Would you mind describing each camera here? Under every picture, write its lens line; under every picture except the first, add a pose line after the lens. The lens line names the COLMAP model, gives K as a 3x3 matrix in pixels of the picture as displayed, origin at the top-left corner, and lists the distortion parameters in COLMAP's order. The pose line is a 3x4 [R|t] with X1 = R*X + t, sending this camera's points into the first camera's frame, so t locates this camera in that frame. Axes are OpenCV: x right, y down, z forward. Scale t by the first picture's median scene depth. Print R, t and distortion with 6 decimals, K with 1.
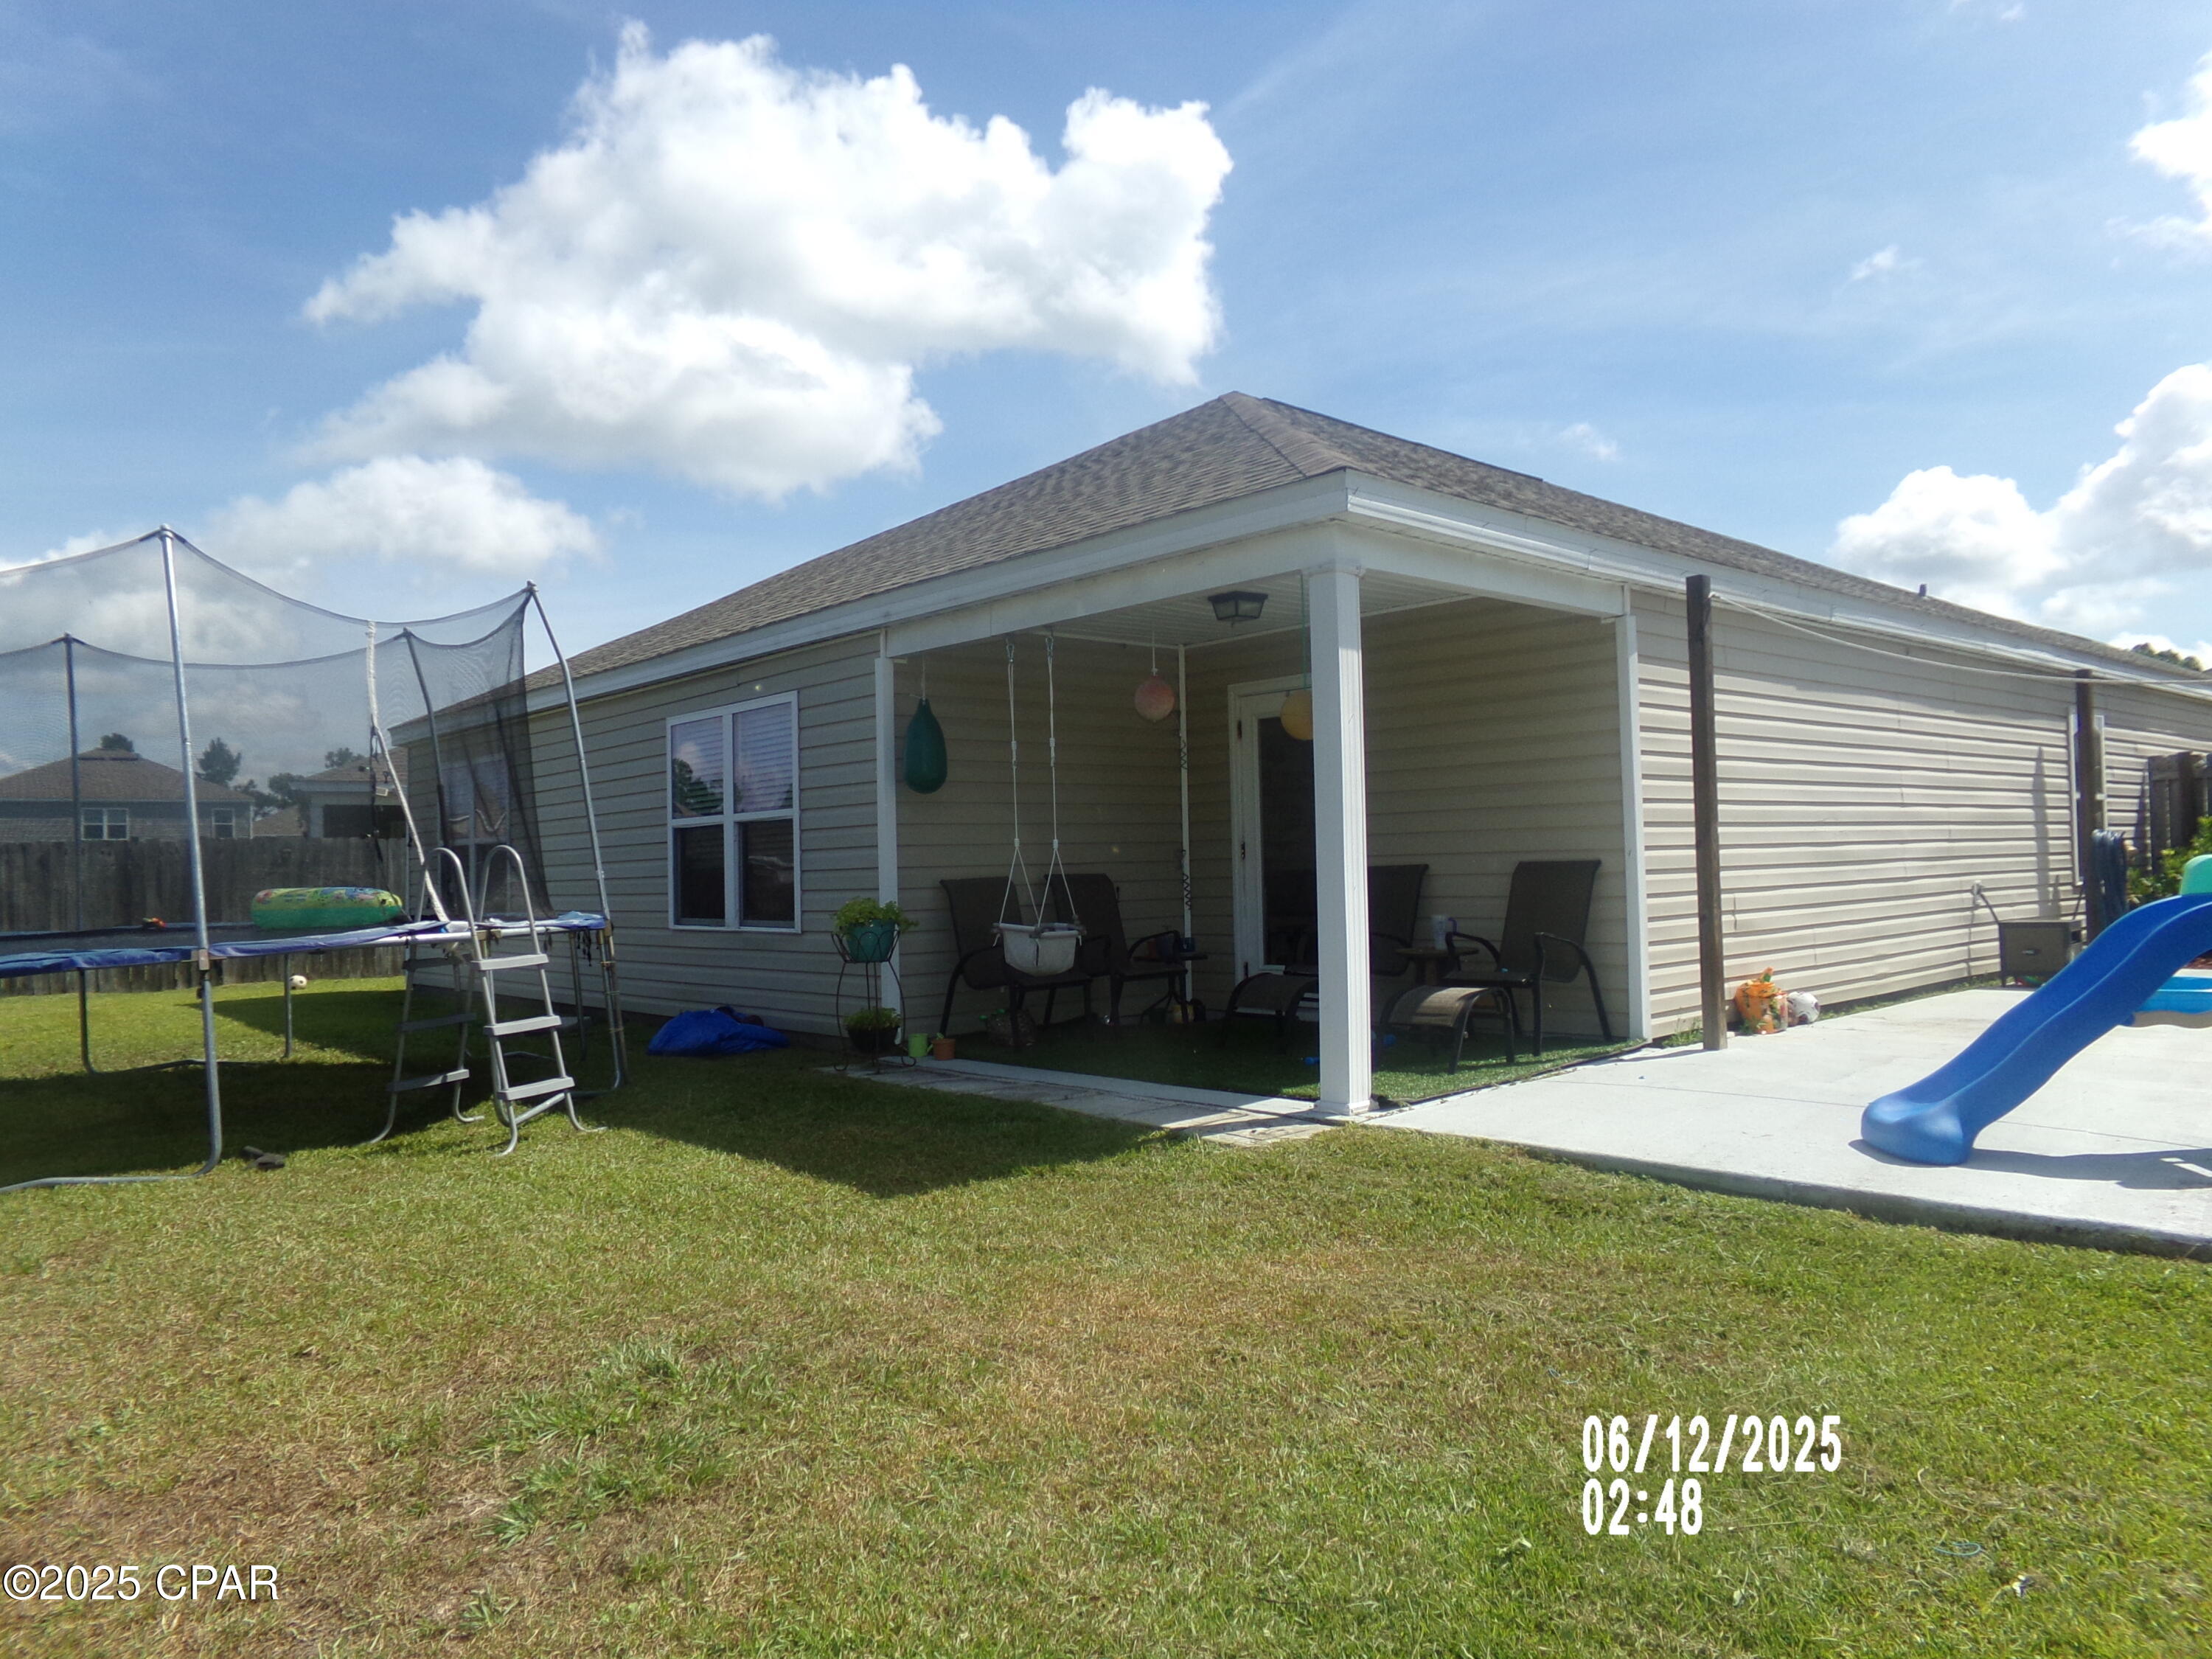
lens RADIAL K [[1518.0, 0, 1099.8], [0, 1518.0, 840.9], [0, 0, 1]] dist [0.013207, 0.003093]
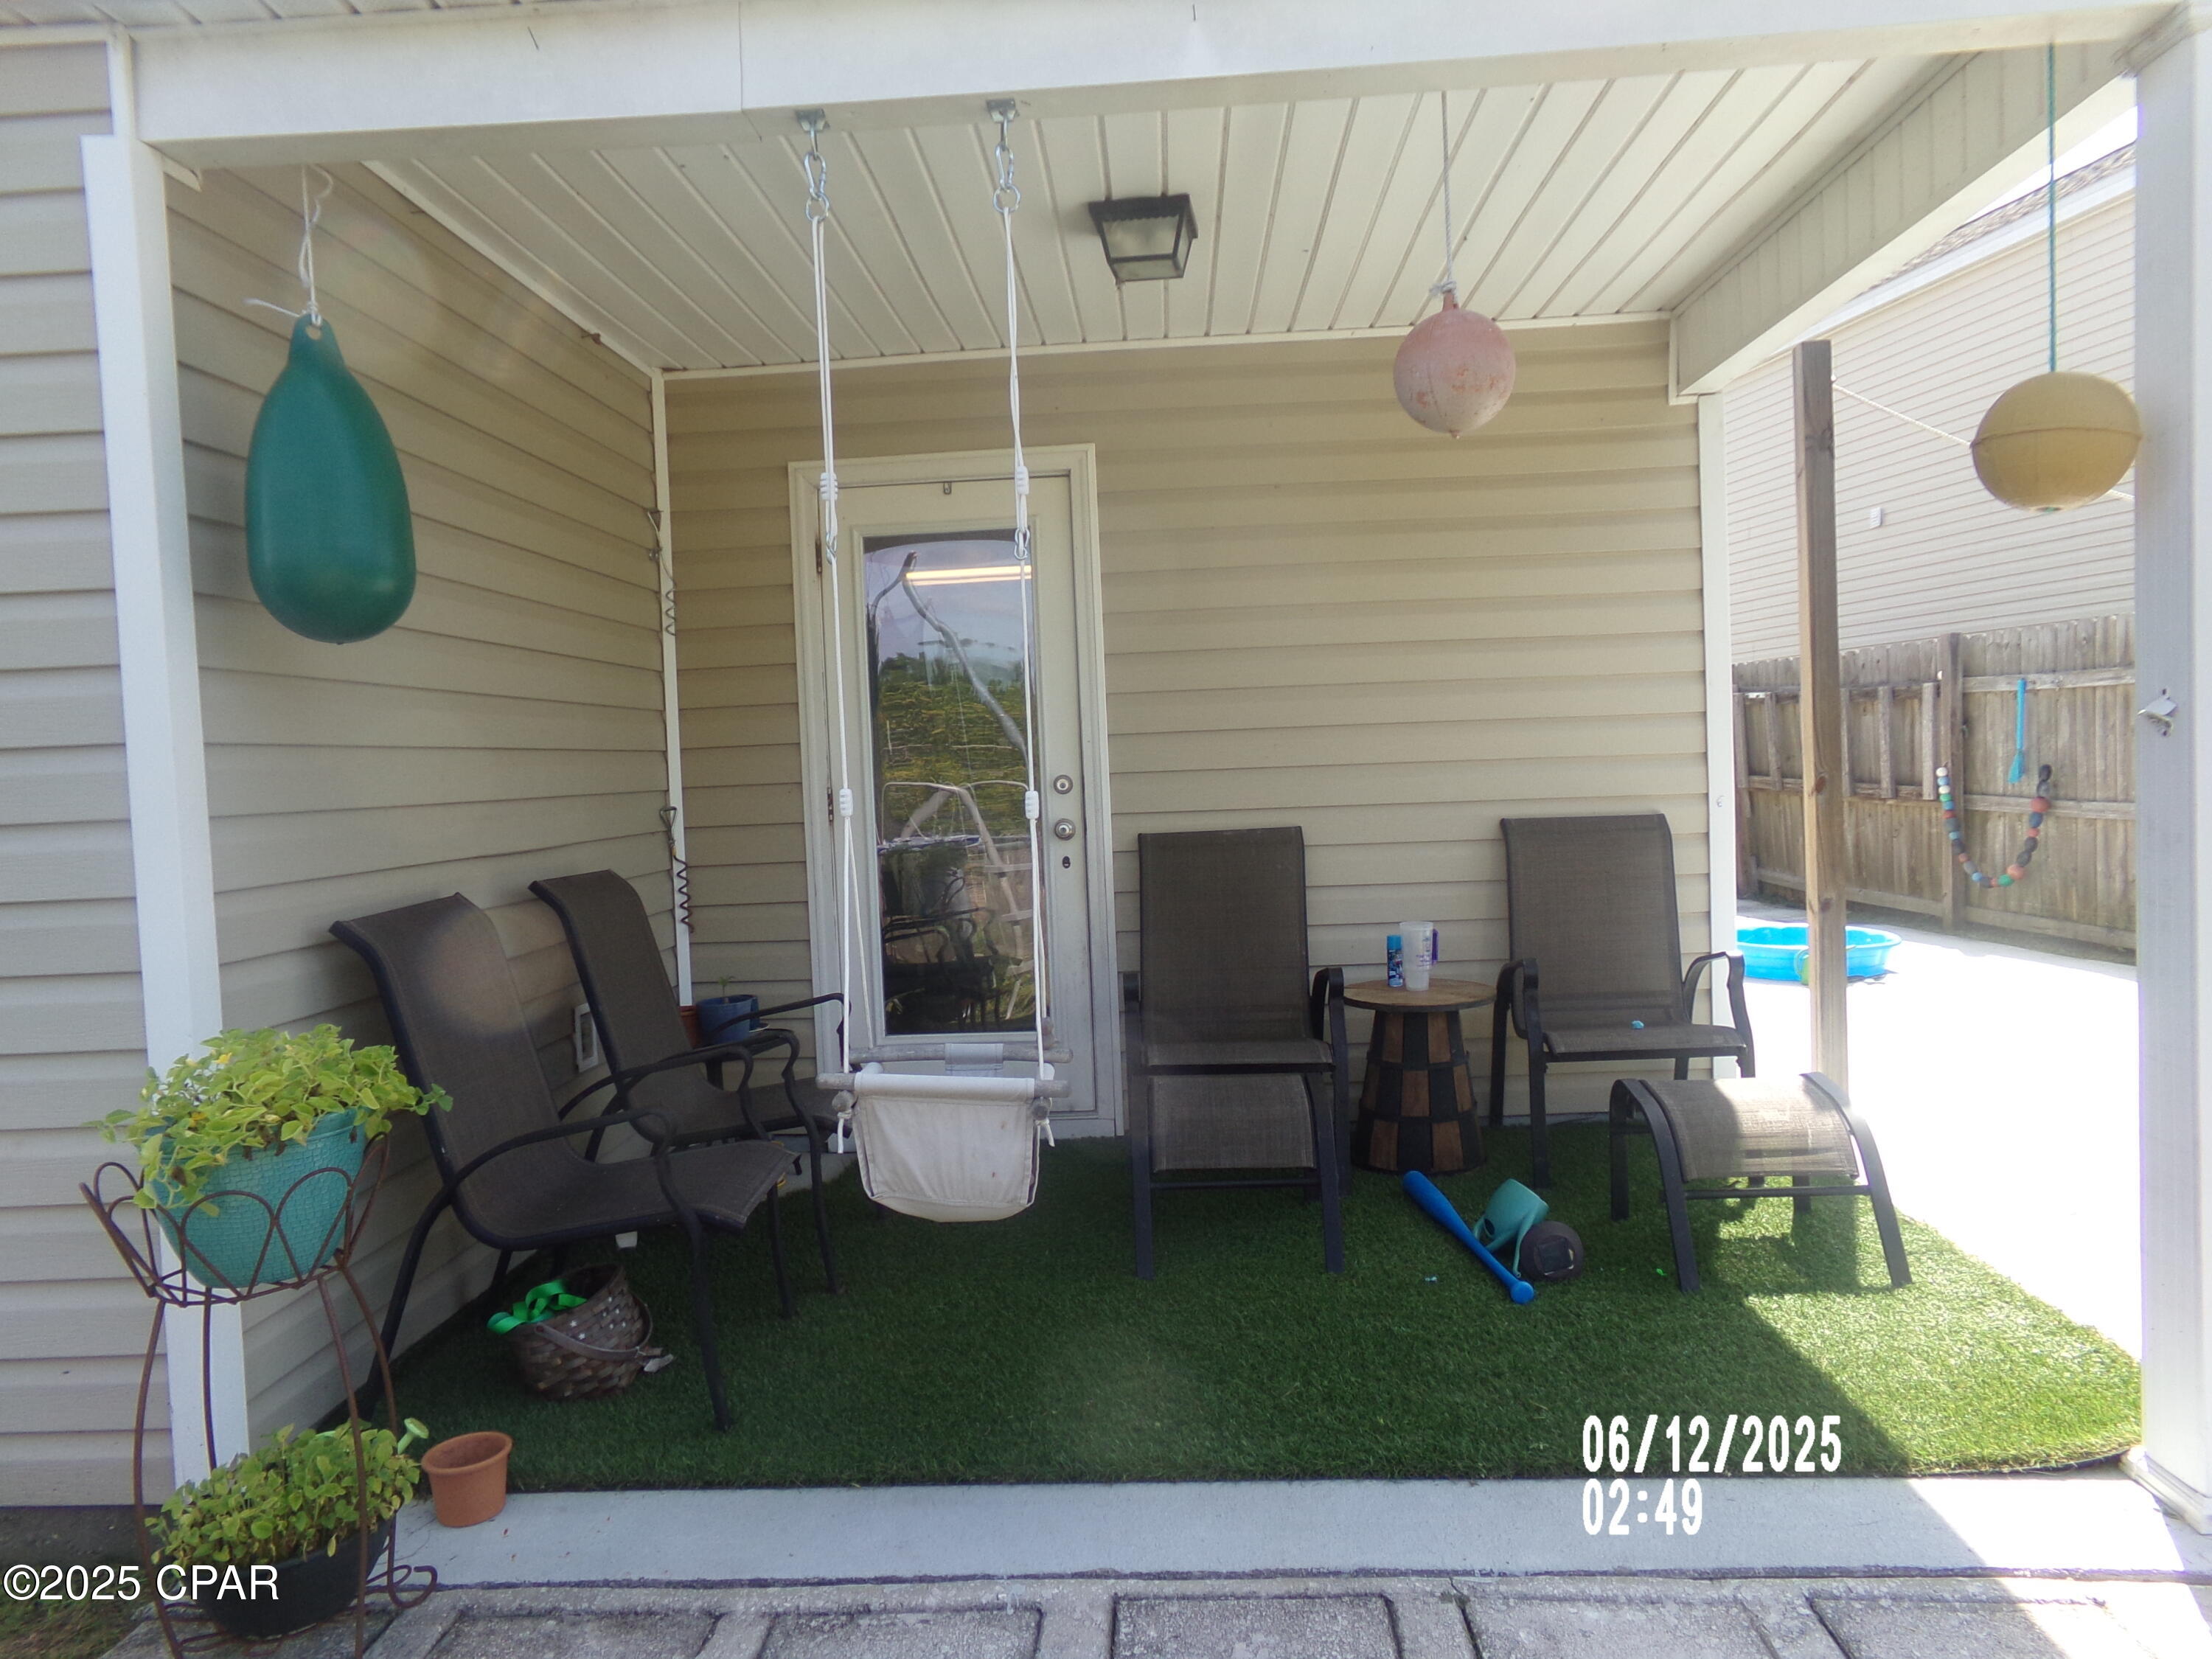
lens RADIAL K [[1518.0, 0, 1091.2], [0, 1518.0, 831.5], [0, 0, 1]] dist [0.013207, 0.003093]
pose [[0.713473, -0.032580, 0.699924, -0.183450], [0.007609, 0.999220, 0.038755, -0.003689], [-0.700641, -0.022325, 0.713165, 0.570503]]
